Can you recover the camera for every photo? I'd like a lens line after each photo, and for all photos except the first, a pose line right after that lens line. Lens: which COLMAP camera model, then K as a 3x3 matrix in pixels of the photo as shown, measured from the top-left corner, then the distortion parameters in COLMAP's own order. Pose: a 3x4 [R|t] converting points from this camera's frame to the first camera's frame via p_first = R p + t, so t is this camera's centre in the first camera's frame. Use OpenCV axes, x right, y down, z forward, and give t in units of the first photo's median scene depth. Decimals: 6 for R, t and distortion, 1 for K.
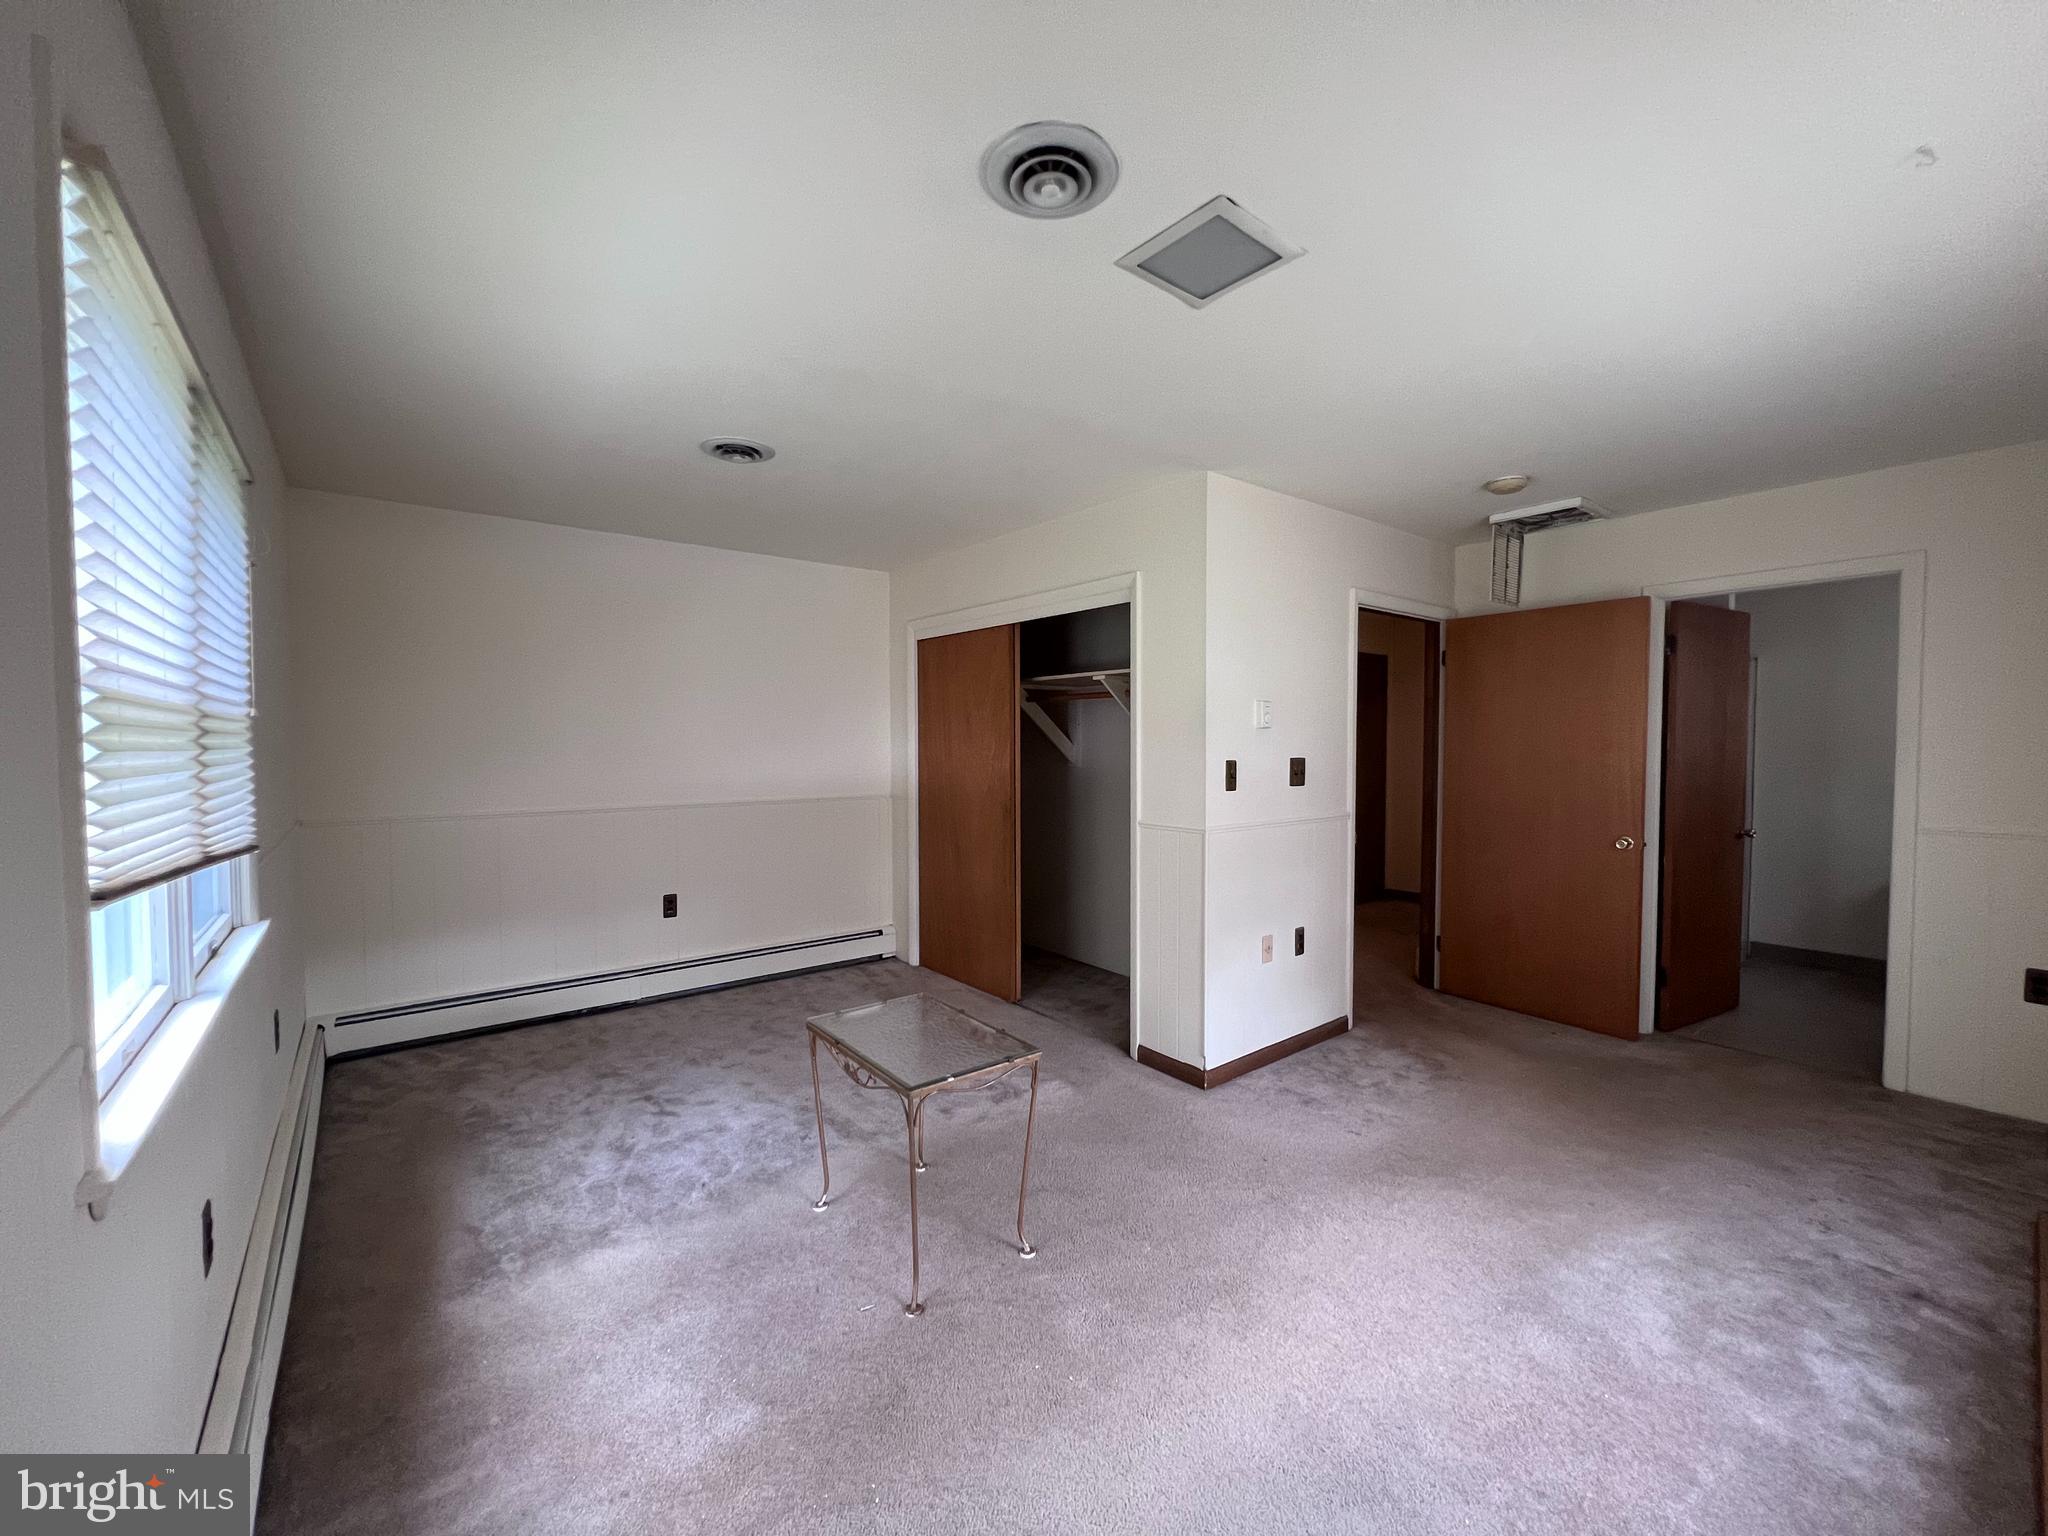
lens RADIAL K [[817.7, 0, 1020.7], [0, 817.7, 765.4], [0, 0, 1]] dist [-0.000235, -0.000151]
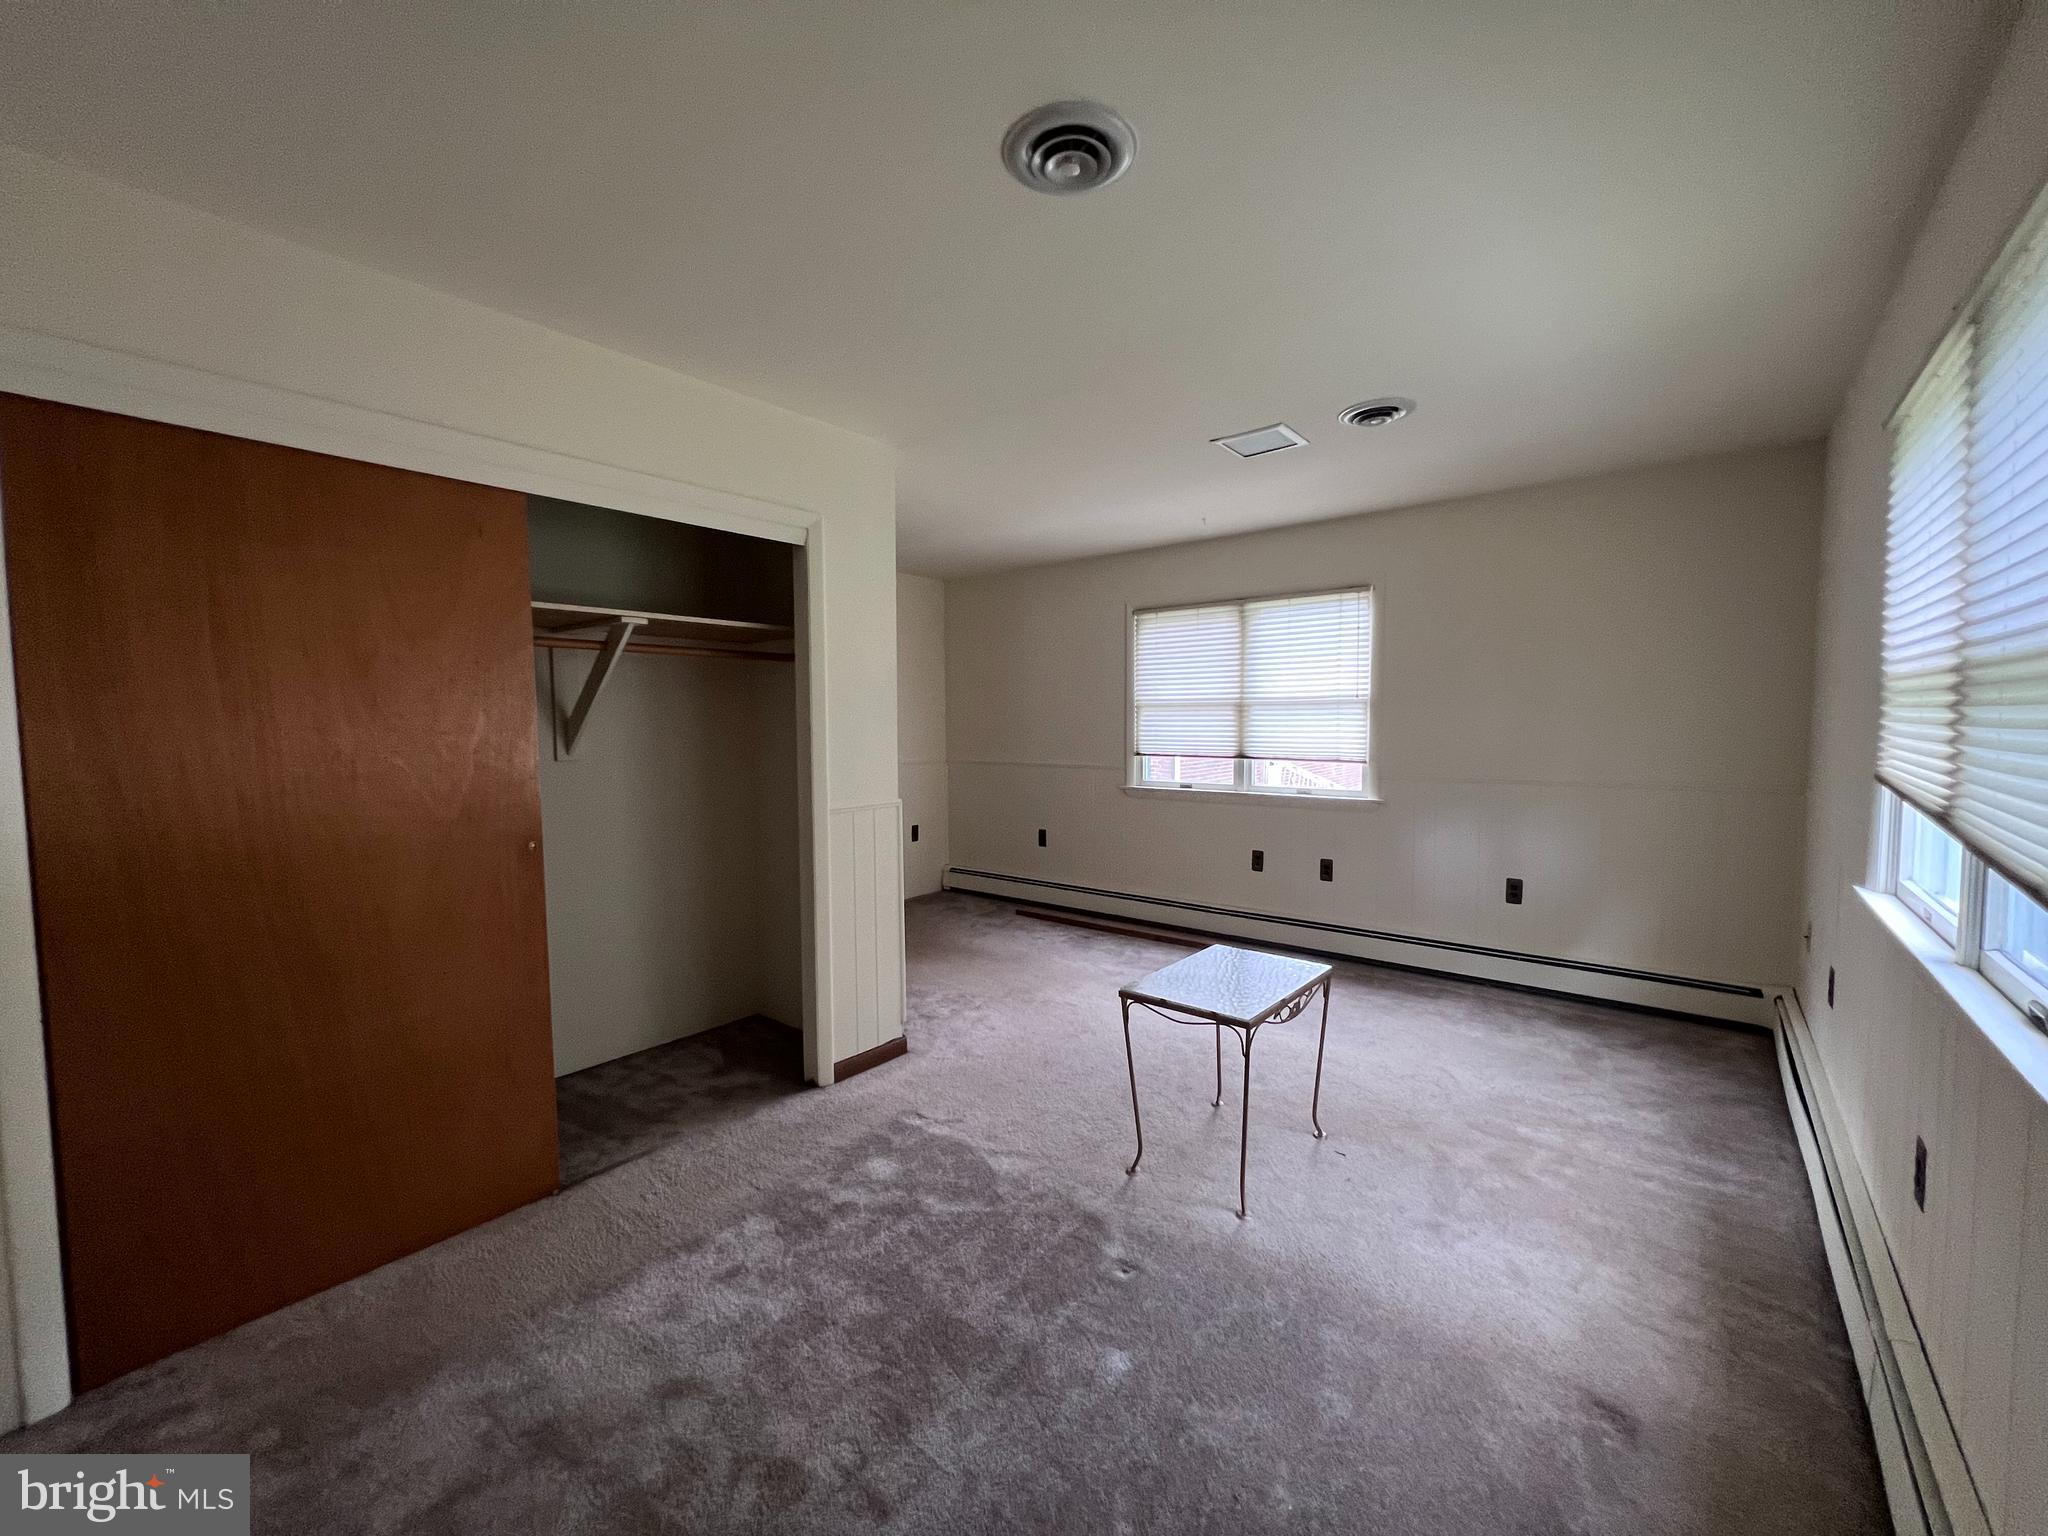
lens RADIAL K [[817.7, 0, 1020.7], [0, 817.7, 765.4], [0, 0, 1]] dist [-0.000235, -0.000151]
pose [[-0.210412, -0.053932, 0.976124, -0.987879], [0.039445, 0.997196, 0.063599, -0.032110], [-0.976817, 0.051885, -0.207694, 1.310423]]
